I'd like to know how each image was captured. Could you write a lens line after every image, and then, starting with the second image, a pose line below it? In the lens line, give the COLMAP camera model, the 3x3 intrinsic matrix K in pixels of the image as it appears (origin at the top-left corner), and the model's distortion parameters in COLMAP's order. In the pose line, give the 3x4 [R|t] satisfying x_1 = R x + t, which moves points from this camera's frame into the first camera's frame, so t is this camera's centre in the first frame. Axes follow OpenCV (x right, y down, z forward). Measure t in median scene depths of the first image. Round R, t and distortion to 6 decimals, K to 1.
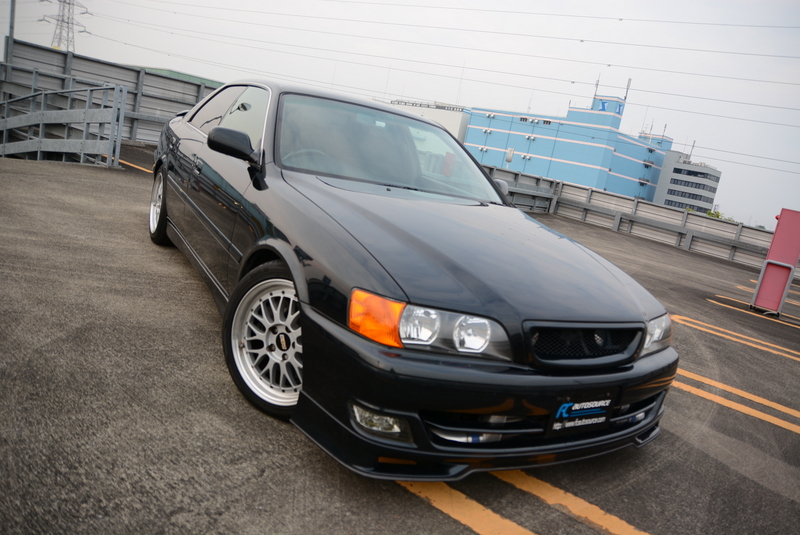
lens RADIAL K [[590.9, 0, 403.1], [0, 590.9, 270.6], [0, 0, 1]] dist [-0.127783, 0.078272]
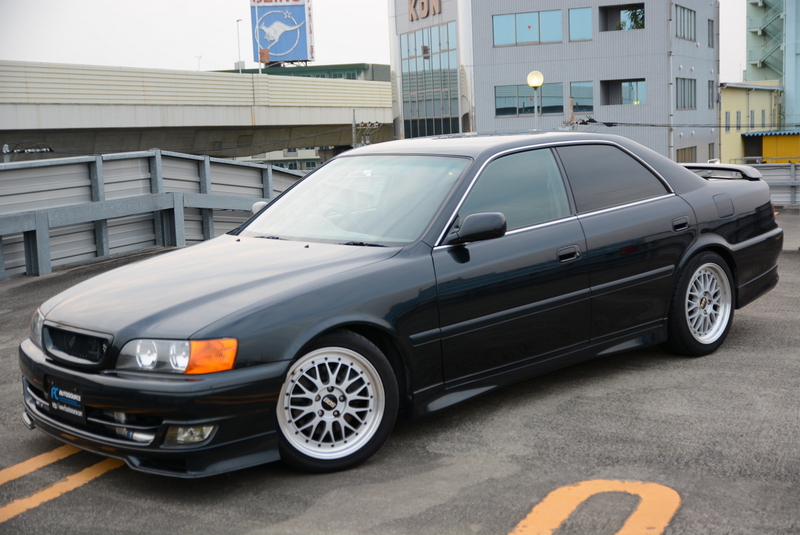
lens RADIAL K [[1075.4, 0, 400.0], [0, 1075.4, 267.5], [0, 0, 1]] dist [-0.003623, 0.093986]
pose [[0.216434, -0.081482, -0.972891, 2.523367], [-0.105445, 0.988731, -0.106267, 0.122710], [0.970586, 0.125586, 0.205403, 1.094828]]
